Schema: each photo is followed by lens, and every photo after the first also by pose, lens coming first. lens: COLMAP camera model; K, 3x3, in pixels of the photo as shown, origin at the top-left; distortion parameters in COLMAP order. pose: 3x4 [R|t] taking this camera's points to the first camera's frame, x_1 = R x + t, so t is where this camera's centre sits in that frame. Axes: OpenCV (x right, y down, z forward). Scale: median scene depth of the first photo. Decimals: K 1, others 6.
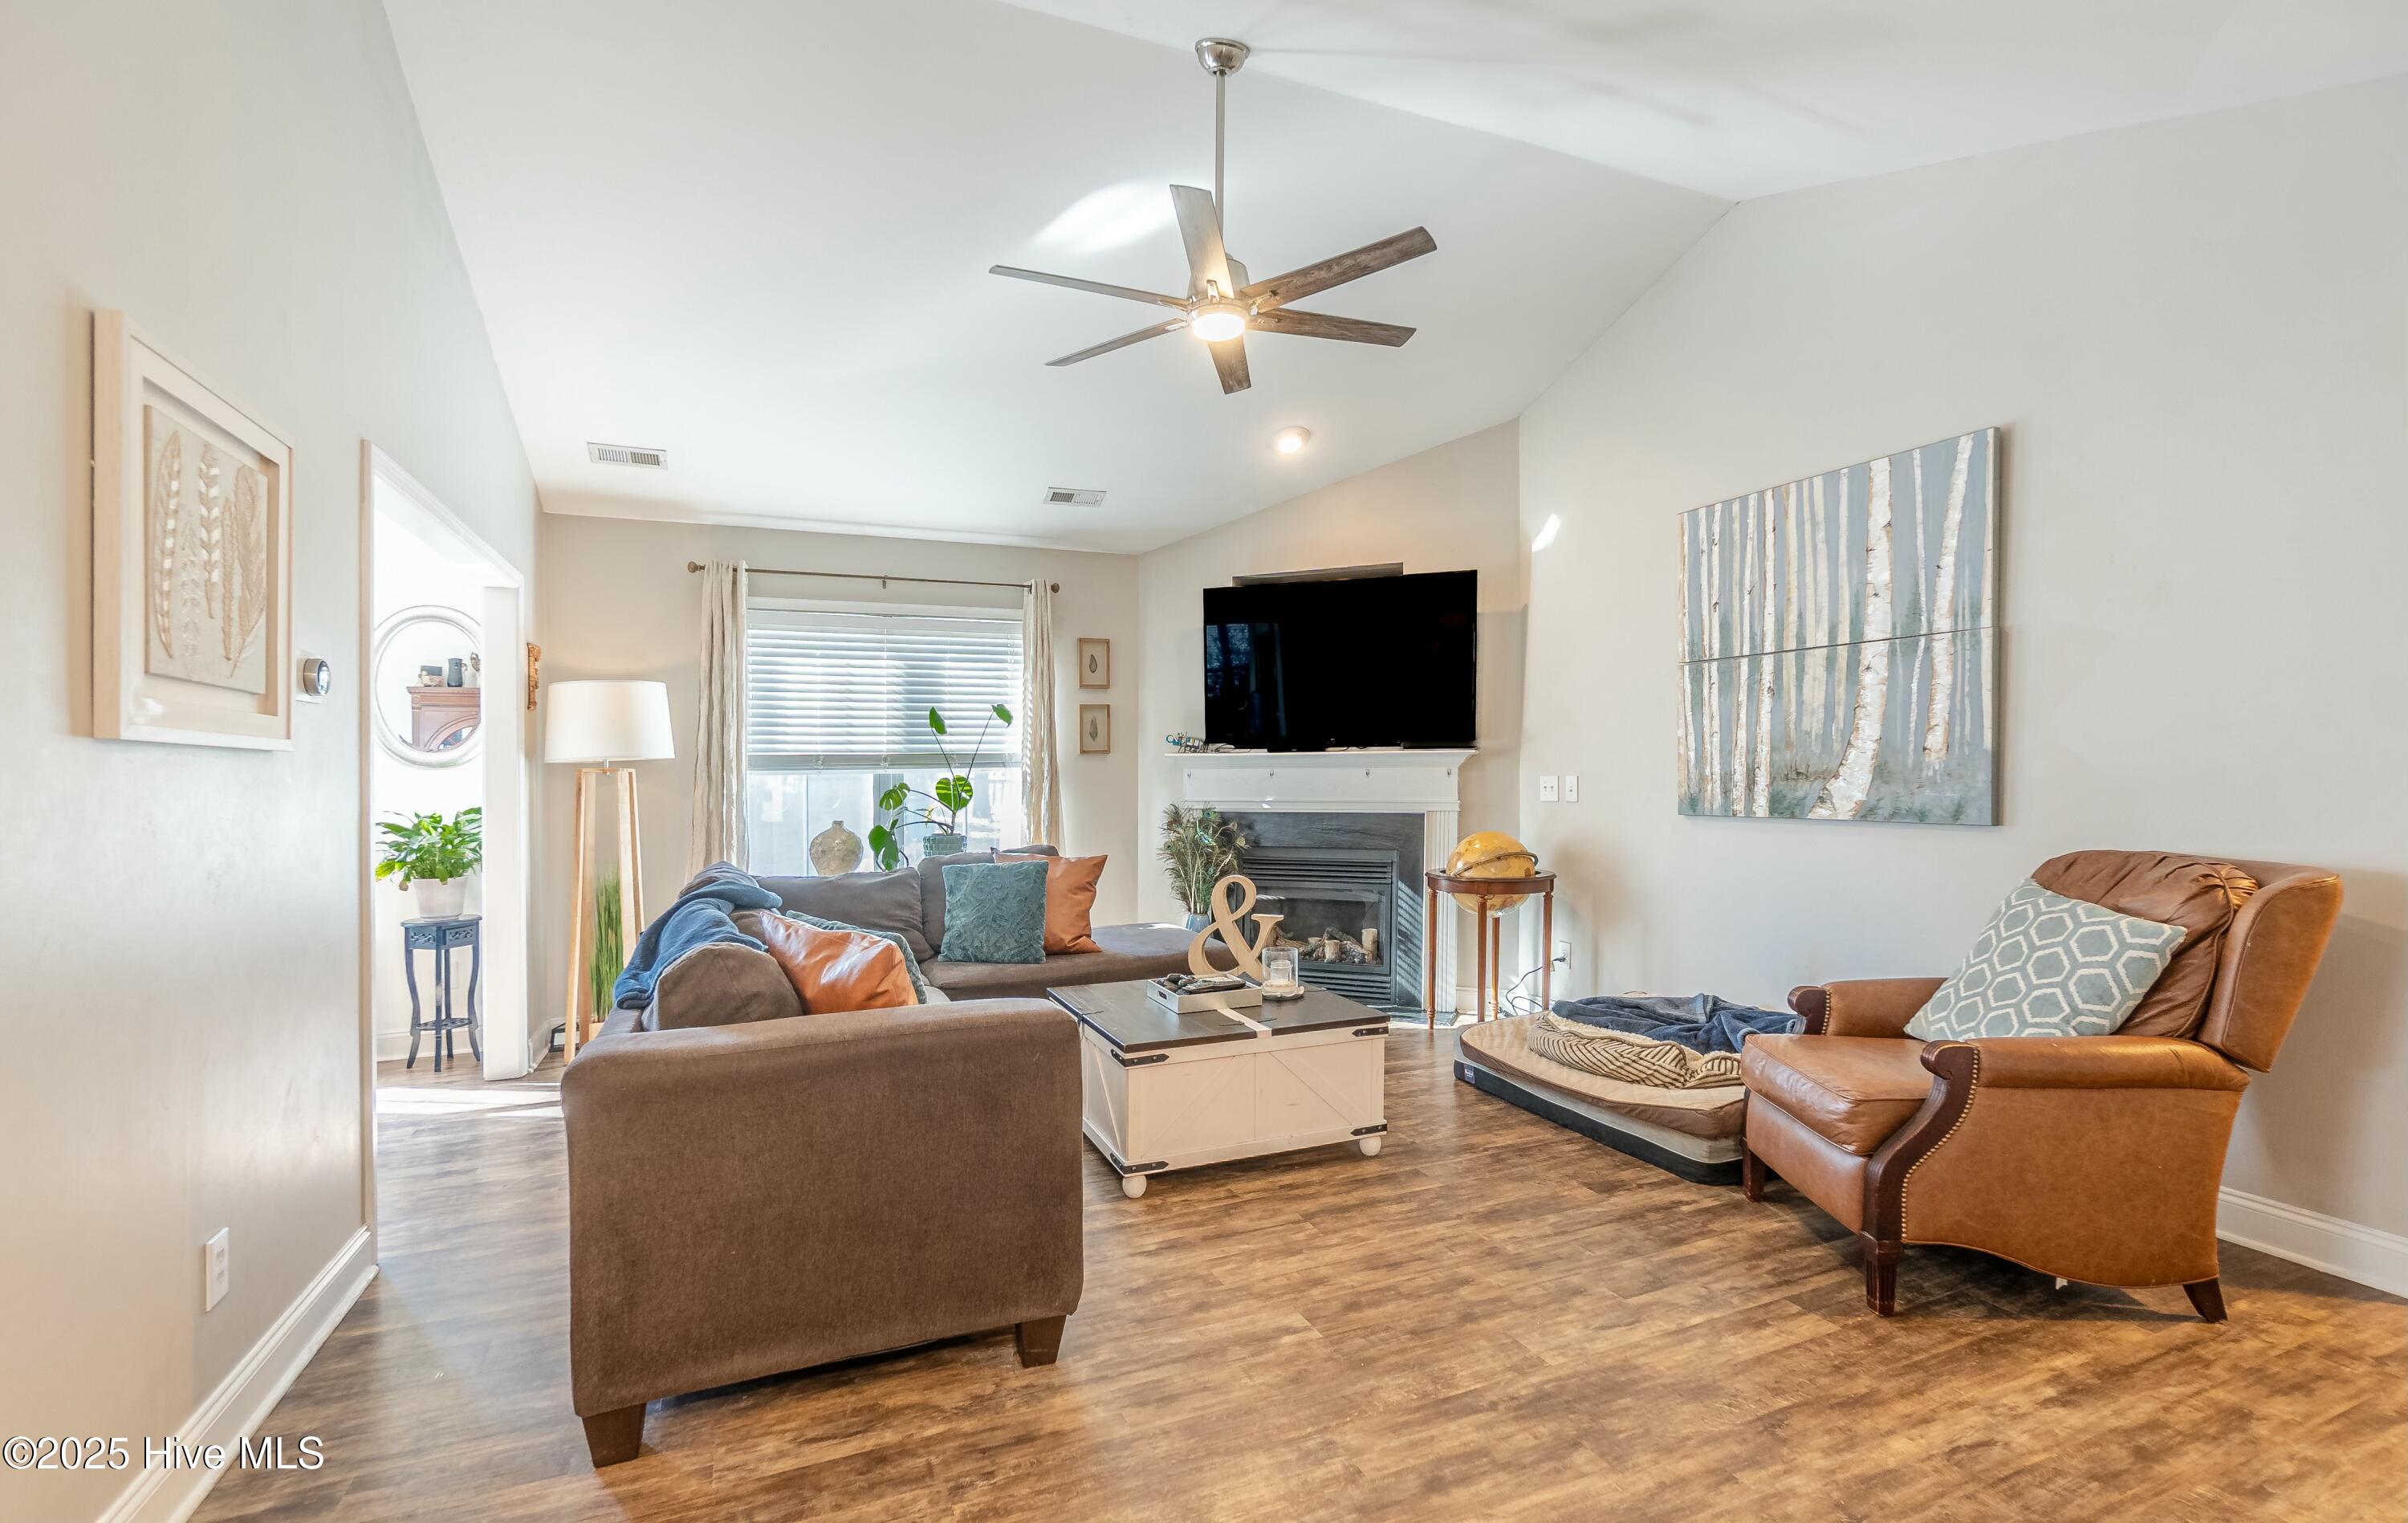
lens RADIAL K [[1062.5, 0, 1215.1], [0, 1062.5, 786.9], [0, 0, 1]] dist [-0.002192, -0.000306]
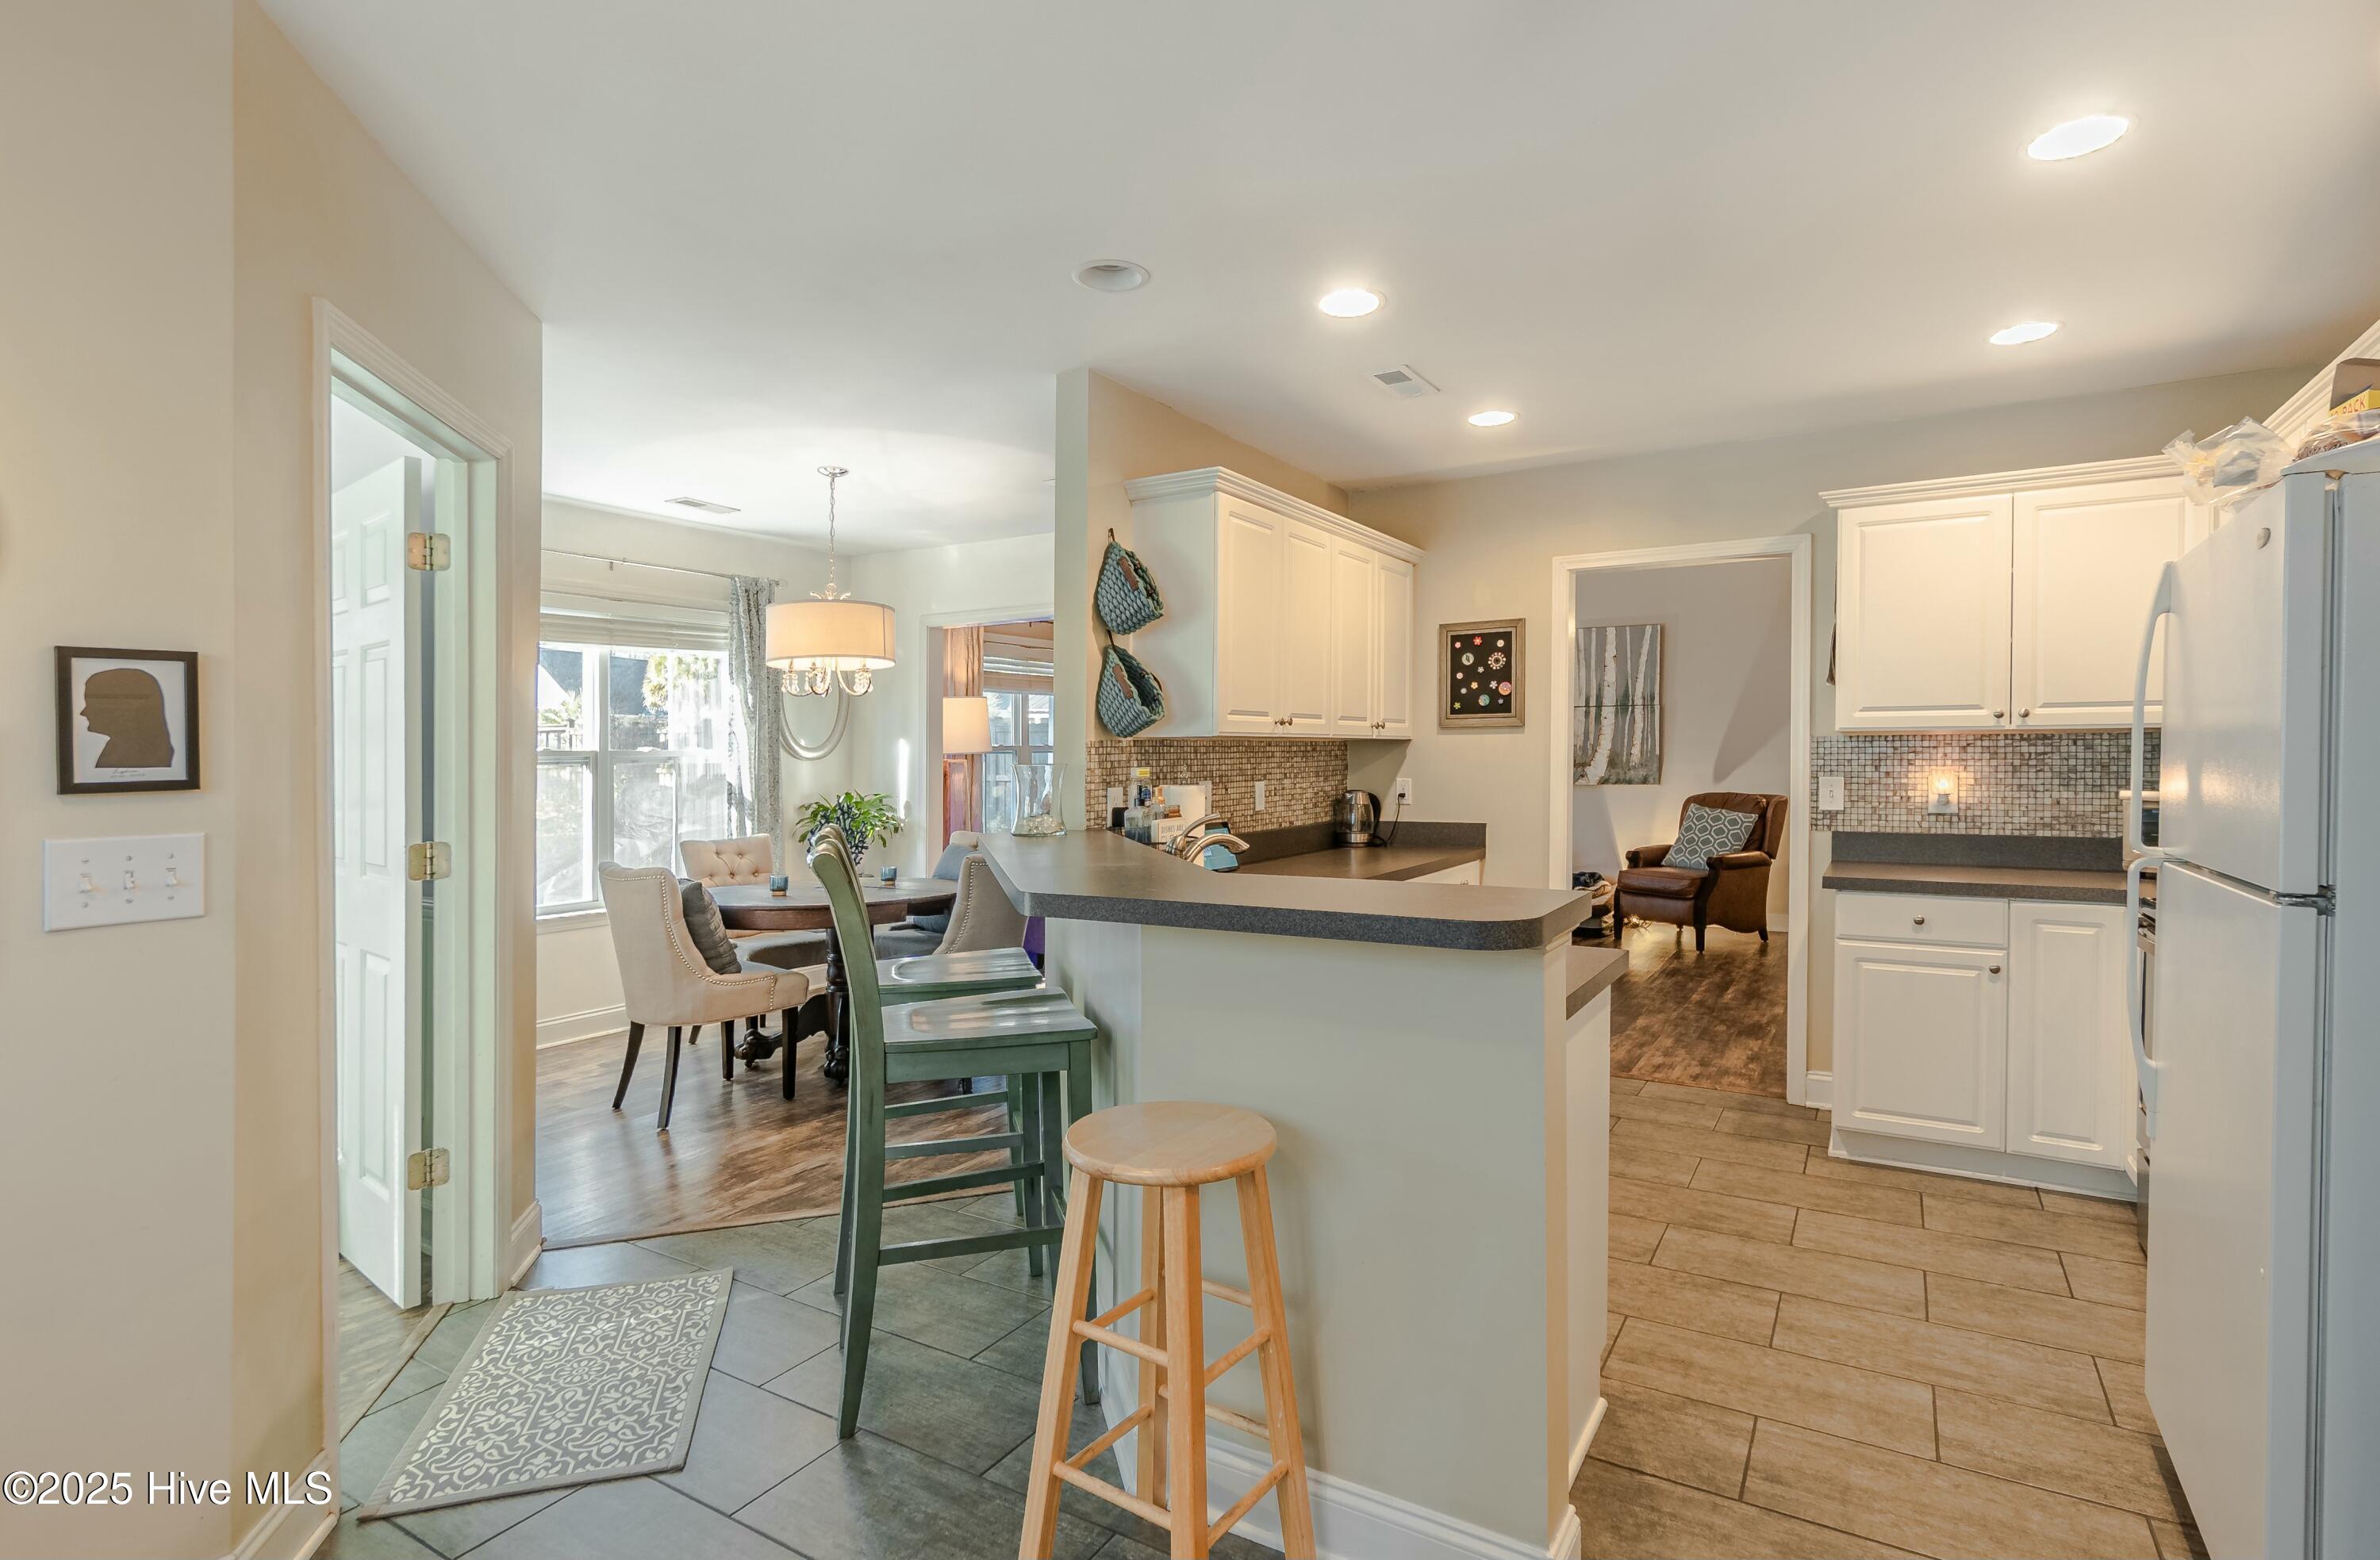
lens RADIAL K [[1165.3, 0, 1192.1], [0, 1165.3, 799.3], [0, 0, 1]] dist [-0.015261, -0.000038]
pose [[0.812649, -0.016171, 0.582529, -1.488075], [0.004538, 0.999760, 0.021422, 0.005039], [-0.582736, -0.014765, 0.812527, -0.489295]]
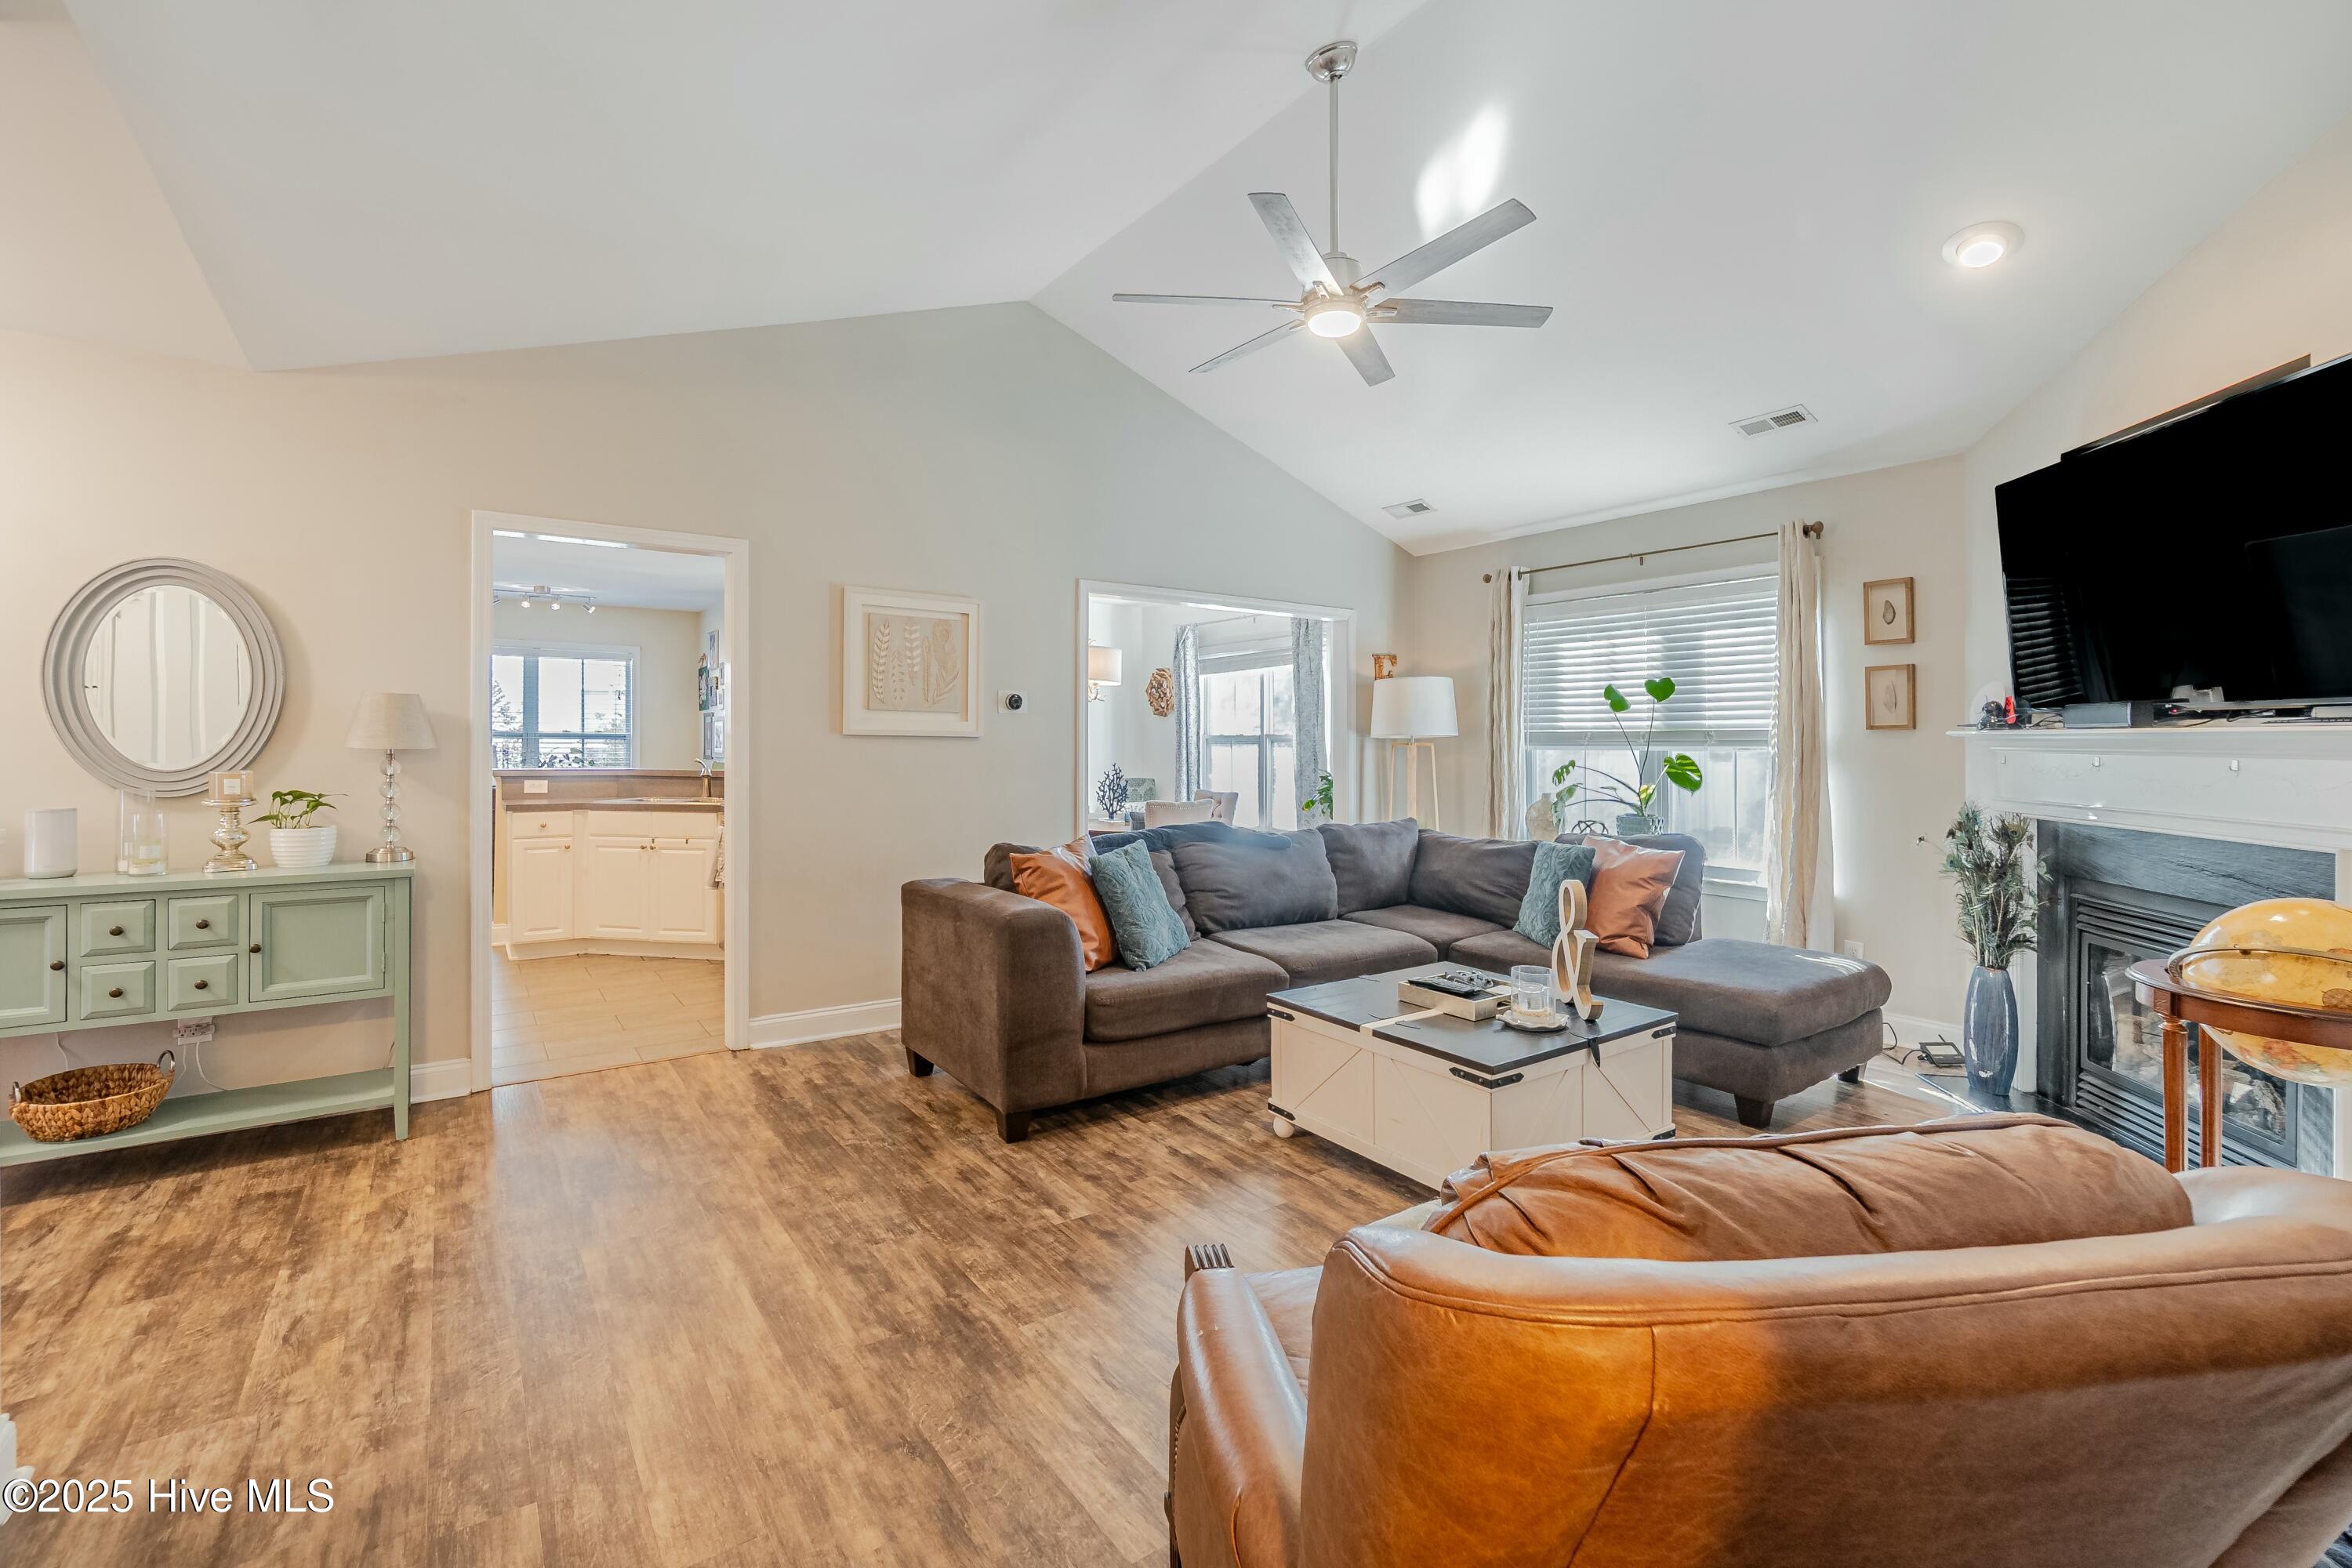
lens RADIAL K [[1021.1, 0, 1168.2], [0, 1021.1, 740.7], [0, 0, 1]] dist [-0.001908, -0.000214]
pose [[0.209179, 0.011307, -0.977812, 0.774308], [-0.021575, 0.999743, 0.006945, -0.027231], [0.977639, 0.019643, 0.209370, 0.536120]]
